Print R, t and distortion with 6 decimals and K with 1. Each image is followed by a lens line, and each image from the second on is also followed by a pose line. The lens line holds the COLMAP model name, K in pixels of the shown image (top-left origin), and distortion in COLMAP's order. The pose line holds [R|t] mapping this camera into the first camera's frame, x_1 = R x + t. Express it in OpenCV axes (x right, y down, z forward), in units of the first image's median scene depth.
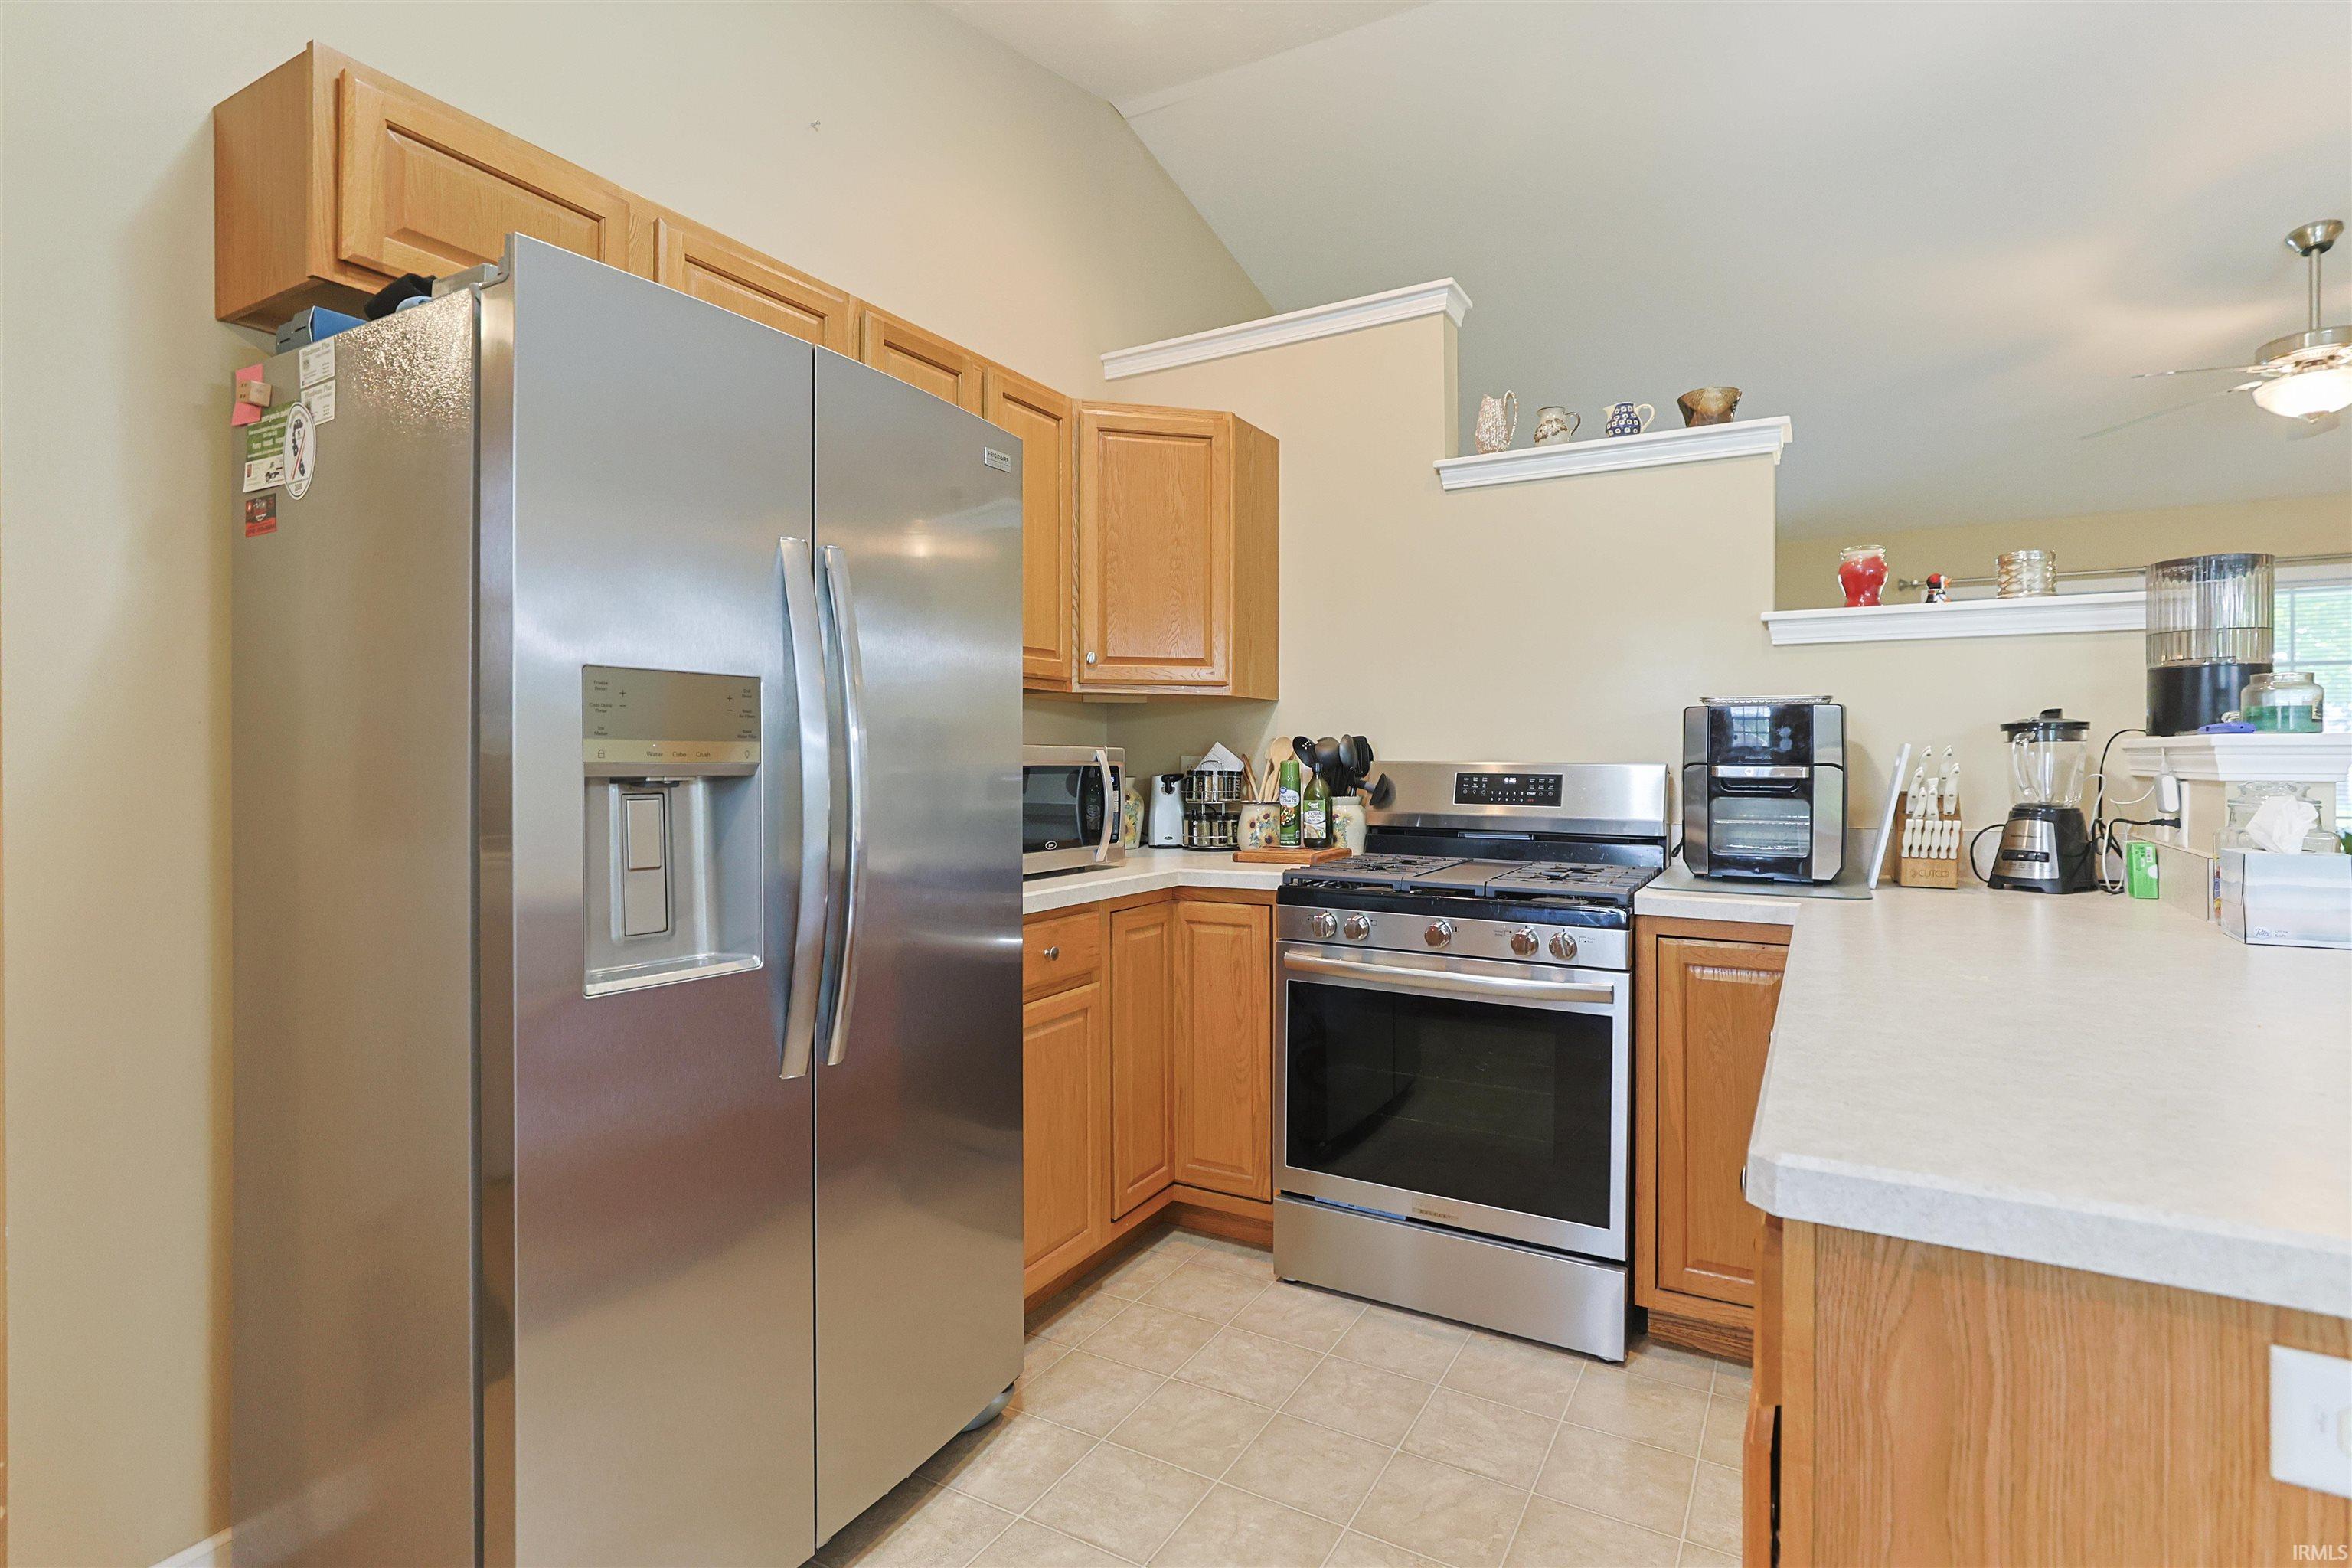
lens RADIAL K [[1136.6, 0, 1194.8], [0, 1136.6, 764.7], [0, 0, 1]] dist [-0.015247, 0.007059]
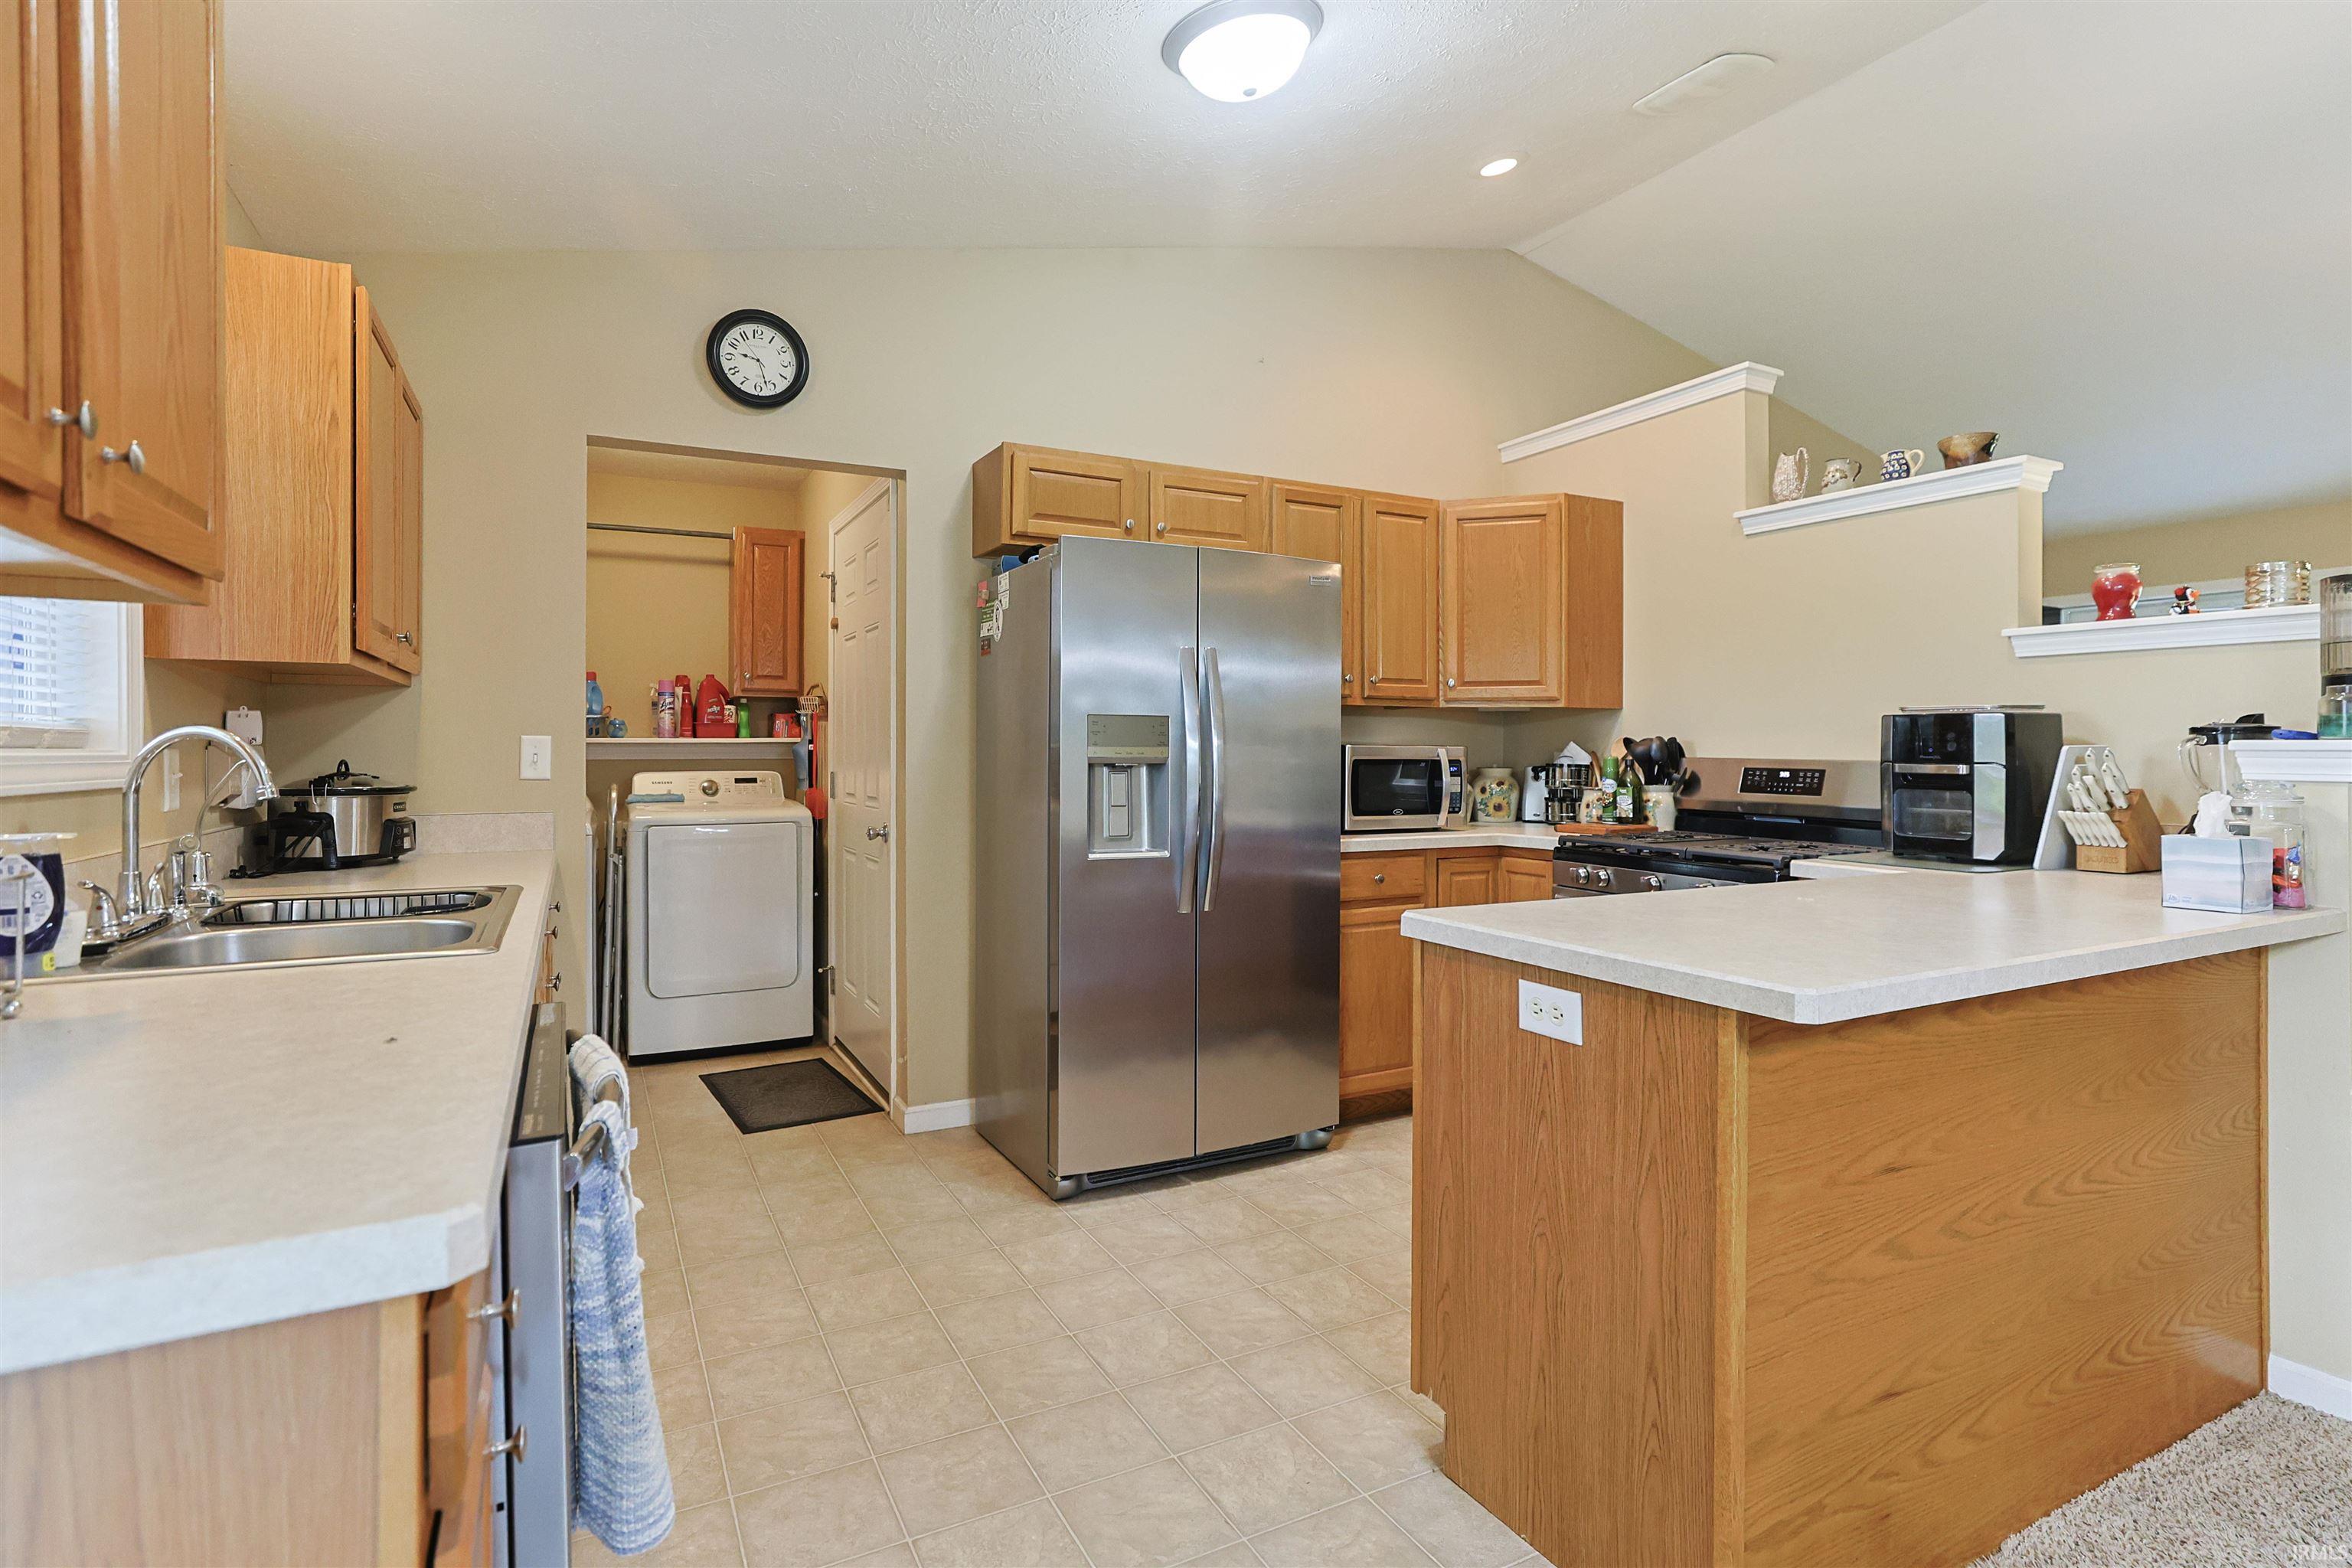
lens RADIAL K [[1136.6, 0, 1139.6], [0, 1136.6, 750.9], [0, 0, 1]] dist [-0.015247, 0.007059]
pose [[0.829898, 0.003440, -0.557905, 0.418131], [-0.005732, 0.999981, -0.002361, -0.004617], [0.557886, 0.005157, 0.829902, -0.429676]]
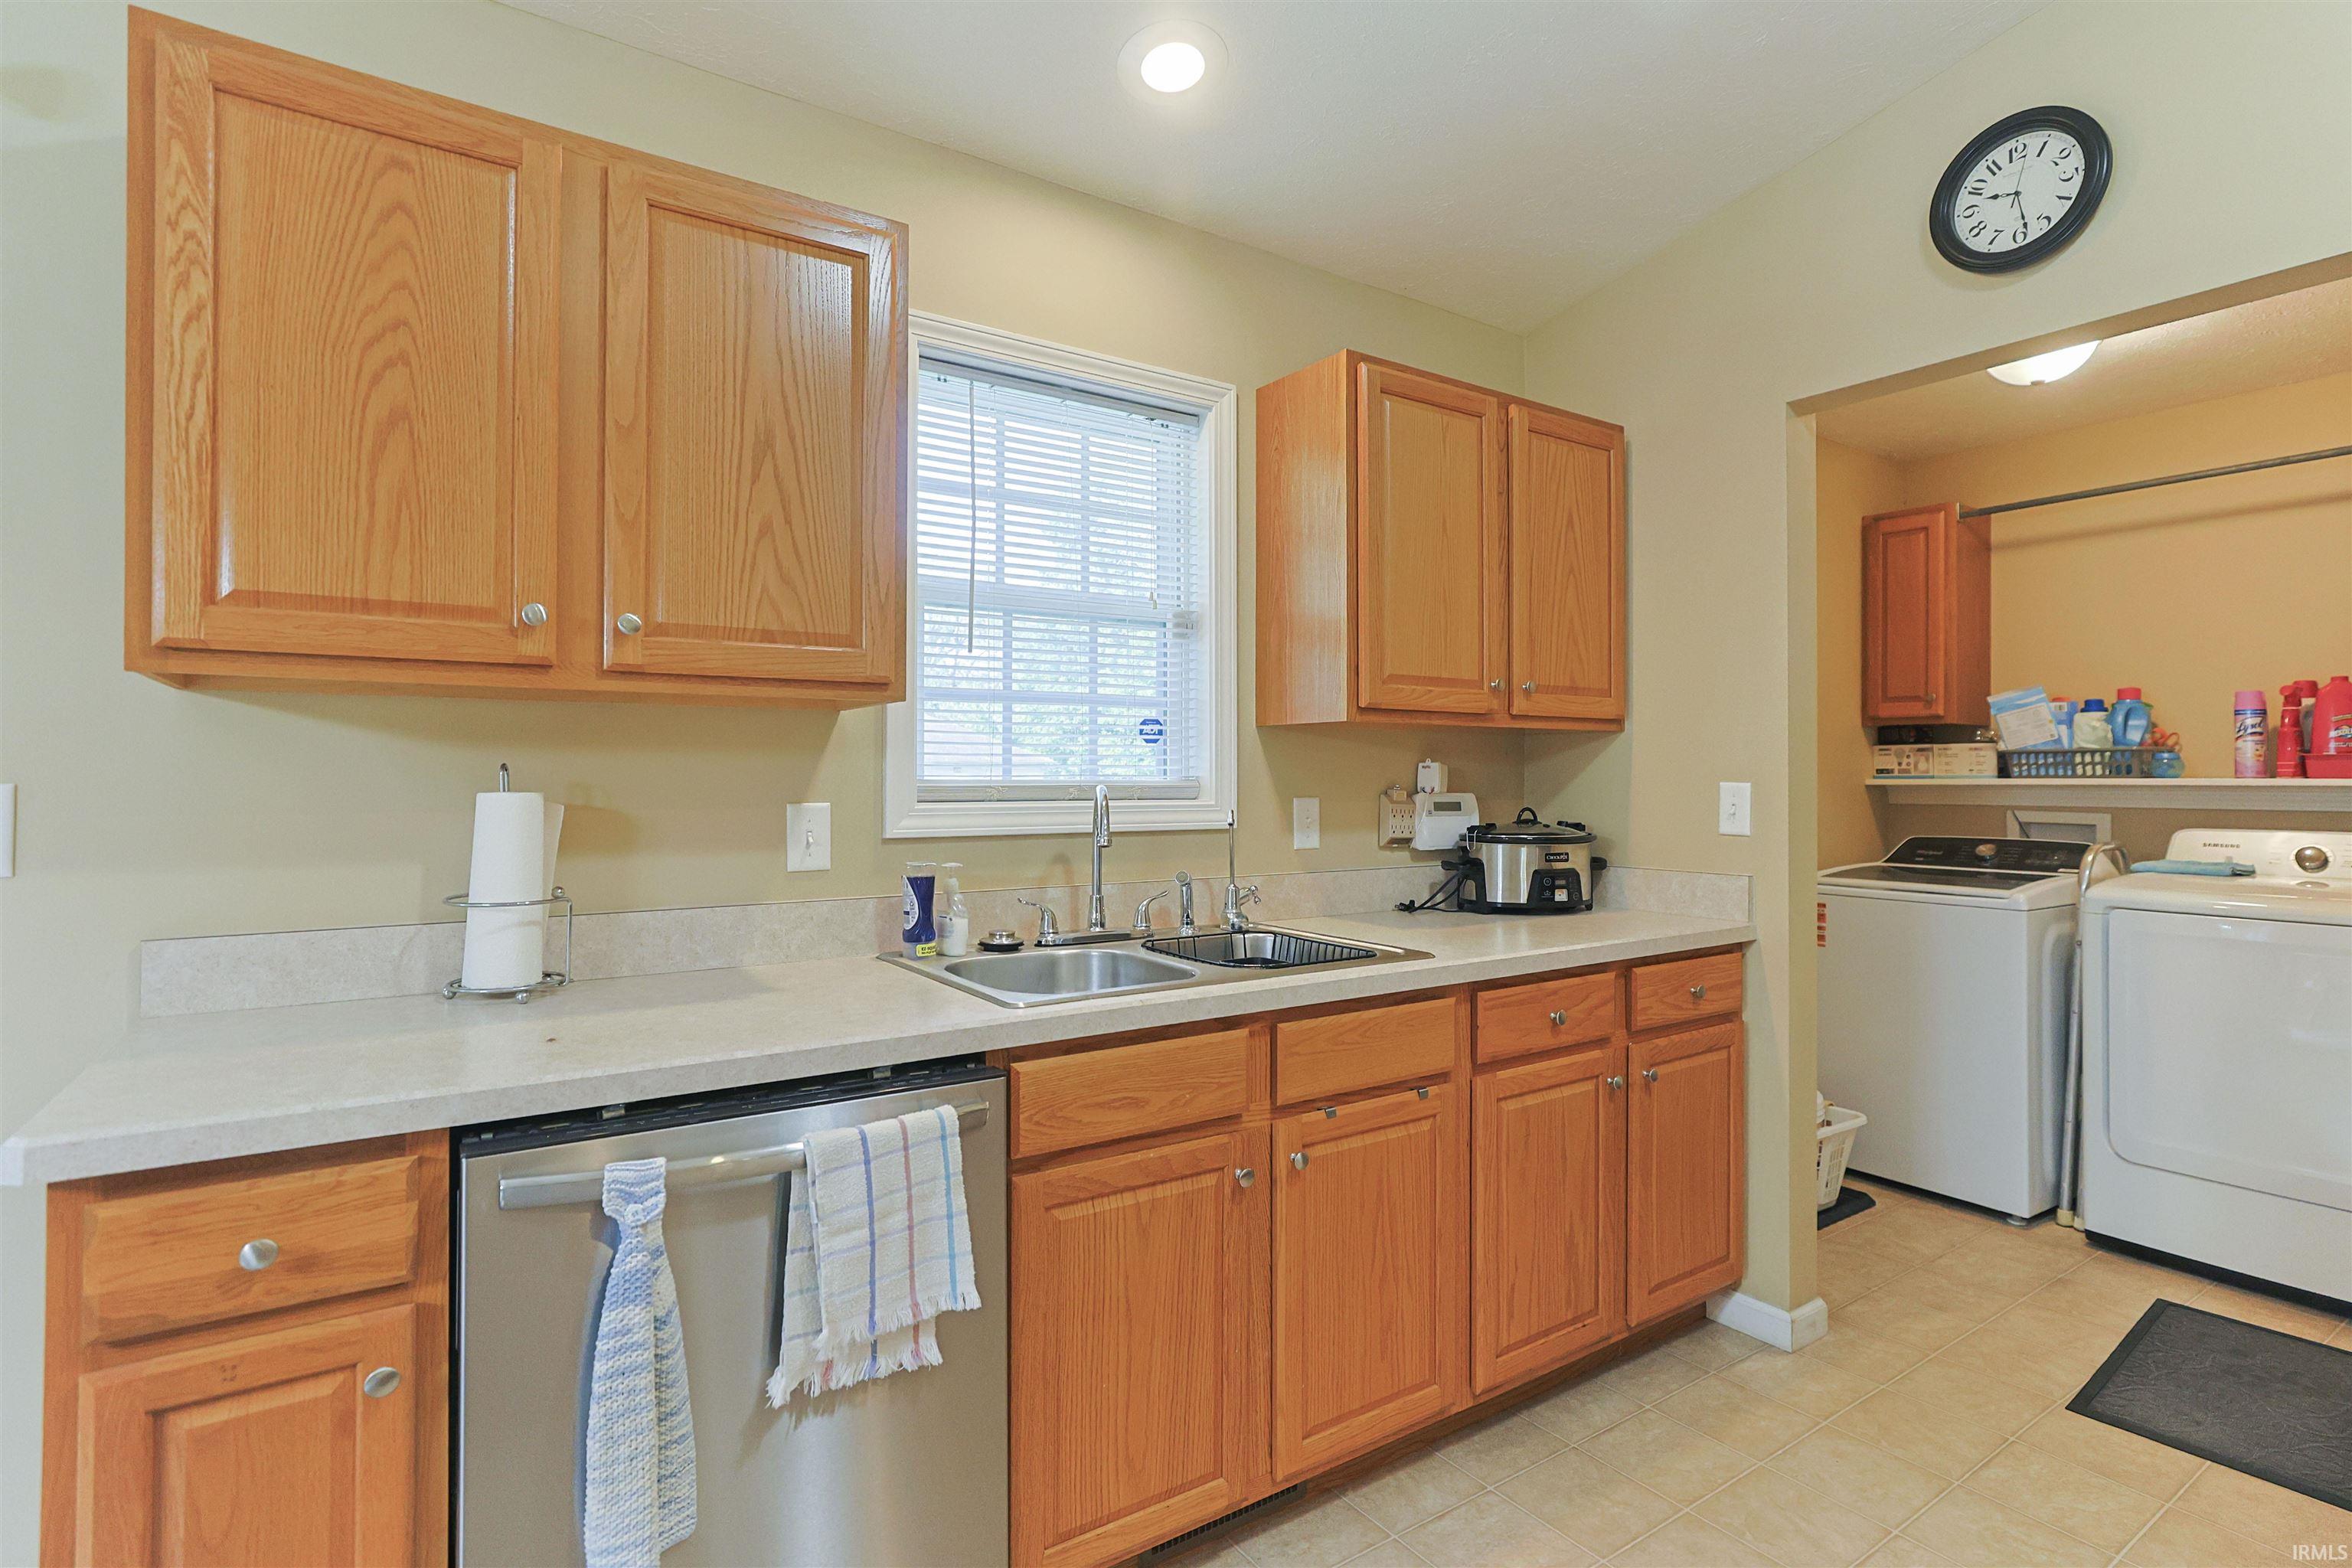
lens RADIAL K [[1136.6, 0, 1209.1], [0, 1136.6, 765.8], [0, 0, 1]] dist [-0.015247, 0.007059]
pose [[-0.430452, -0.006755, -0.902588, 0.323479], [-0.006702, 0.999968, -0.004287, -0.027722], [0.902589, 0.004204, -0.430484, 0.222847]]
